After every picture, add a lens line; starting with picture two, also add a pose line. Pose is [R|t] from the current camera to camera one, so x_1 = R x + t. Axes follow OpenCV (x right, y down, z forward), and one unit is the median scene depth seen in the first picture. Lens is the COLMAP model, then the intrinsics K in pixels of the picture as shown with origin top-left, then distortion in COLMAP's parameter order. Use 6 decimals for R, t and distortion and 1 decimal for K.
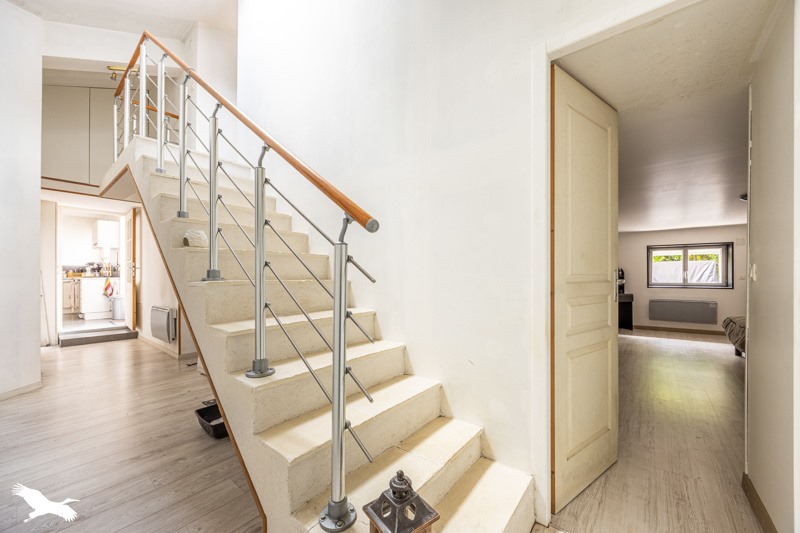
lens RADIAL K [[306.3, 0, 400.0], [0, 306.3, 278.9], [0, 0, 1]] dist [0.007358, -0.000120]
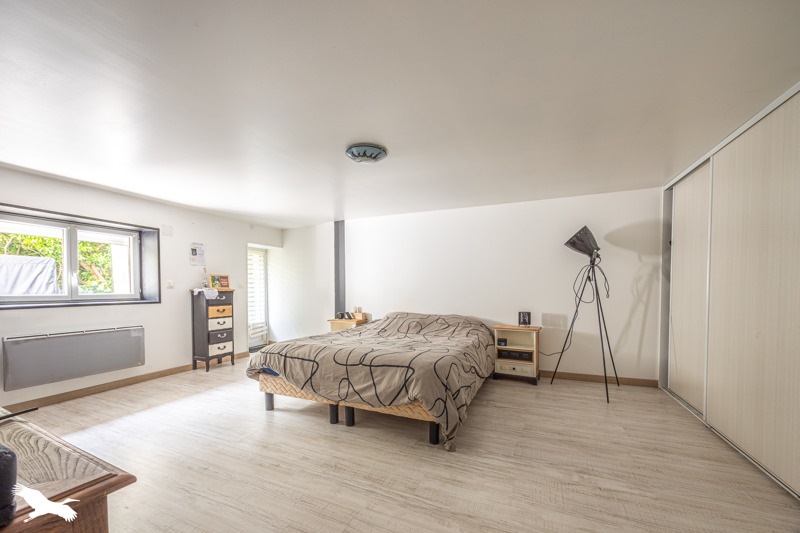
lens RADIAL K [[317.8, 0, 399.5], [0, 317.8, 298.9], [0, 0, 1]] dist [0.000033, -0.000004]
pose [[-0.265345, -0.027009, 0.963775, 0.302079], [0.000015, 0.999607, 0.028017, 0.004850], [-0.964153, 0.007449, -0.265241, 0.658210]]
